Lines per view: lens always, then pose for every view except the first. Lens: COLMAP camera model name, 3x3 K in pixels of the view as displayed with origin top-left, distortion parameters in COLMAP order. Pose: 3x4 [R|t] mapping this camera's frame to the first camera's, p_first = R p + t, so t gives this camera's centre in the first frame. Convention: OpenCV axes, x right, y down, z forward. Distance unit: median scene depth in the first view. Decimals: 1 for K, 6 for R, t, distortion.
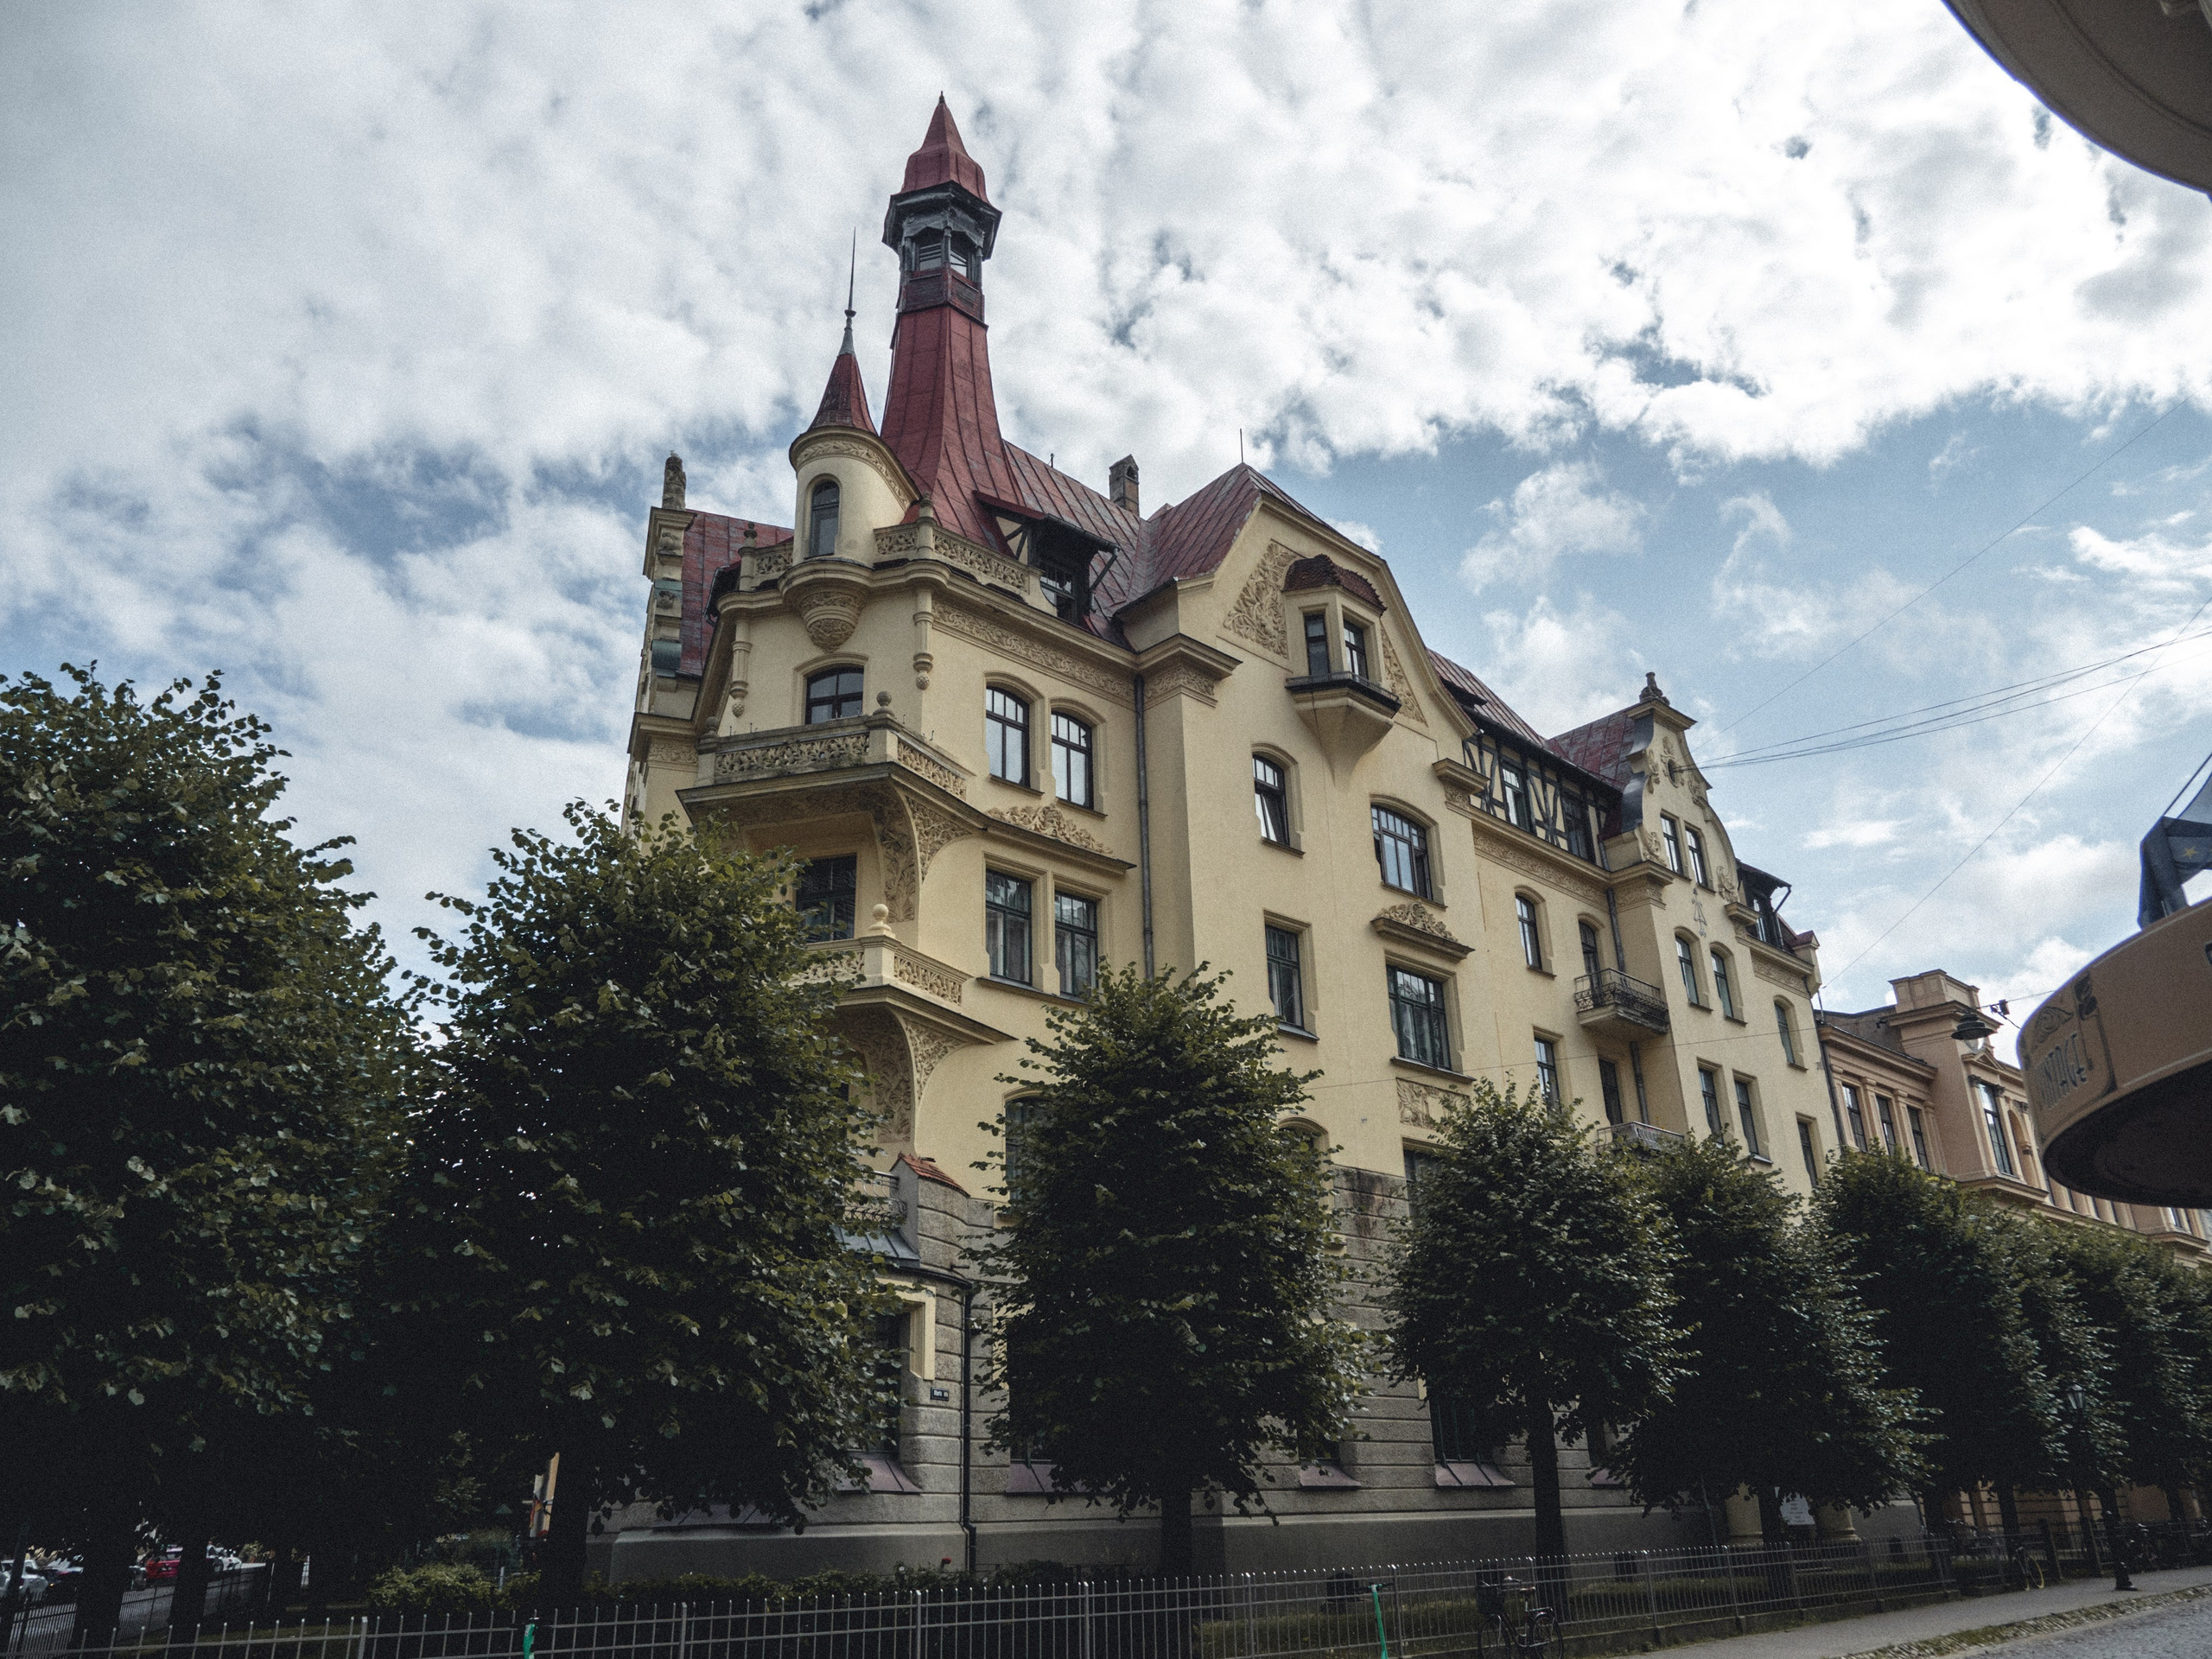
lens RADIAL K [[1567.9, 0, 1106.0], [0, 1567.9, 829.5], [0, 0, 1]] dist [-0.002734, -0.086808]
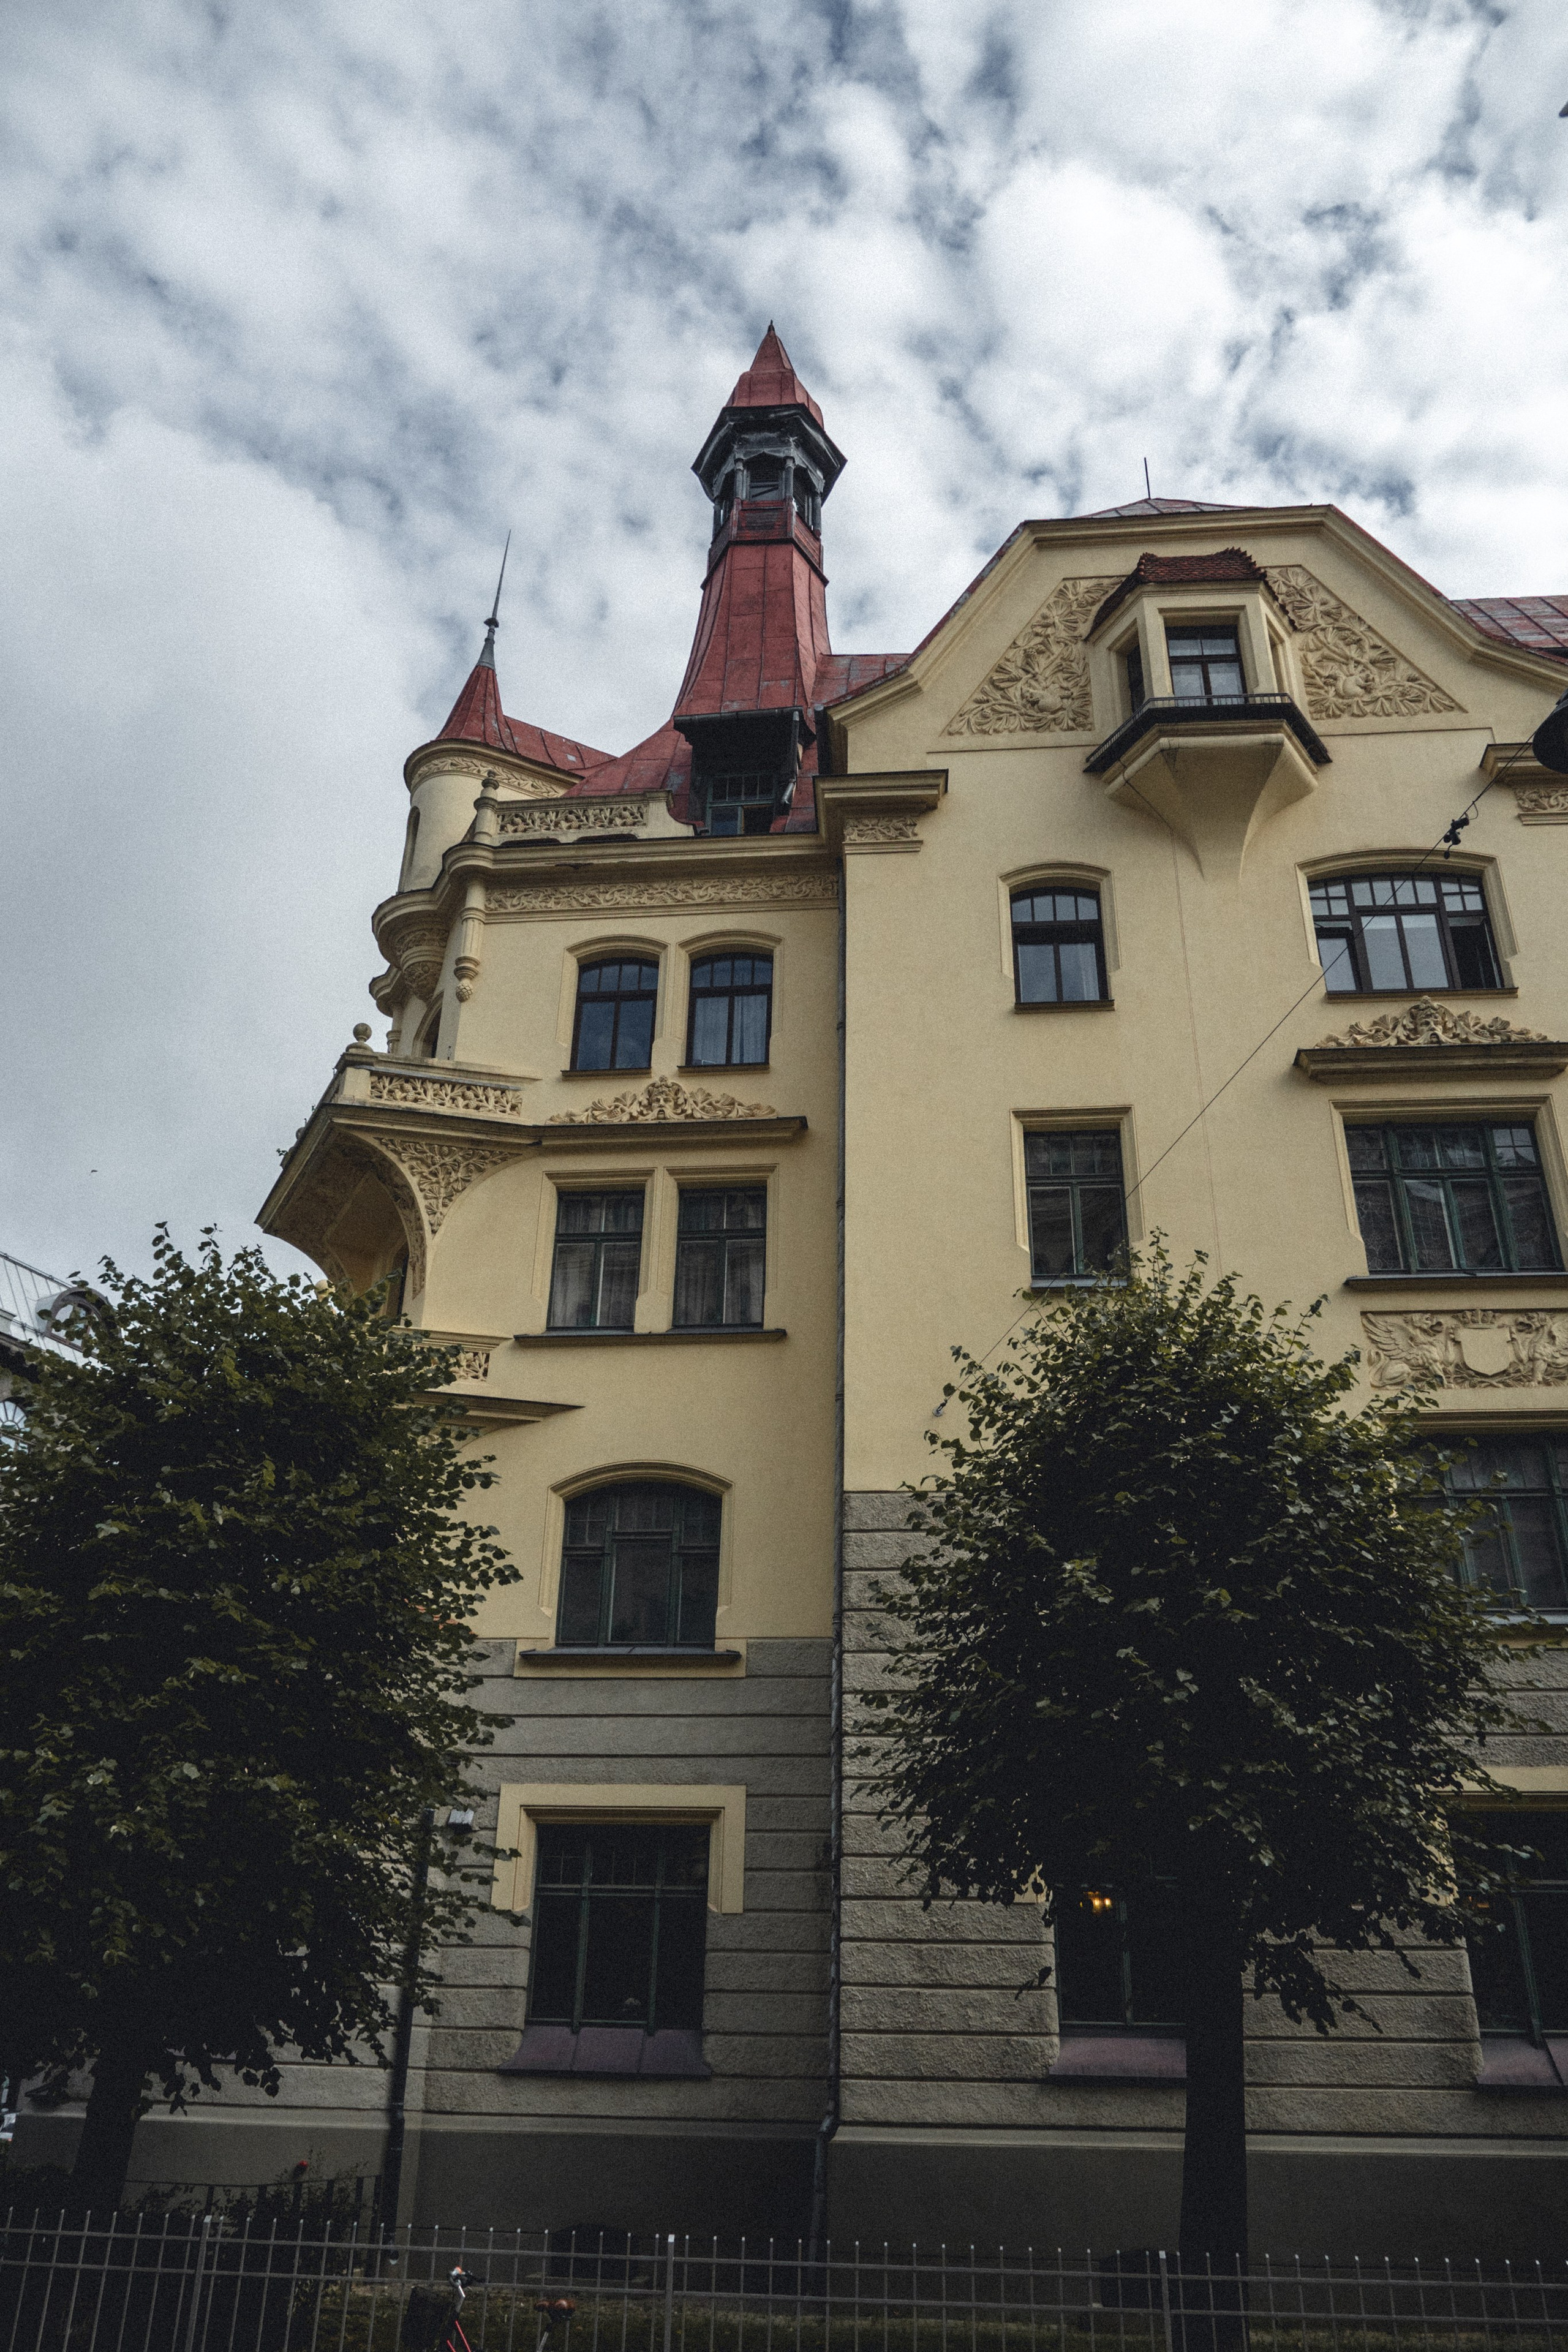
lens RADIAL K [[1735.5, 0, 784.0], [0, 1735.5, 1176.0], [0, 0, 1]] dist [-0.043727, 0.067782]
pose [[0.673271, -0.325729, -0.663782, 0.481820], [0.265163, 0.944388, -0.194474, 0.182716], [0.690214, -0.045077, 0.722200, 0.434076]]
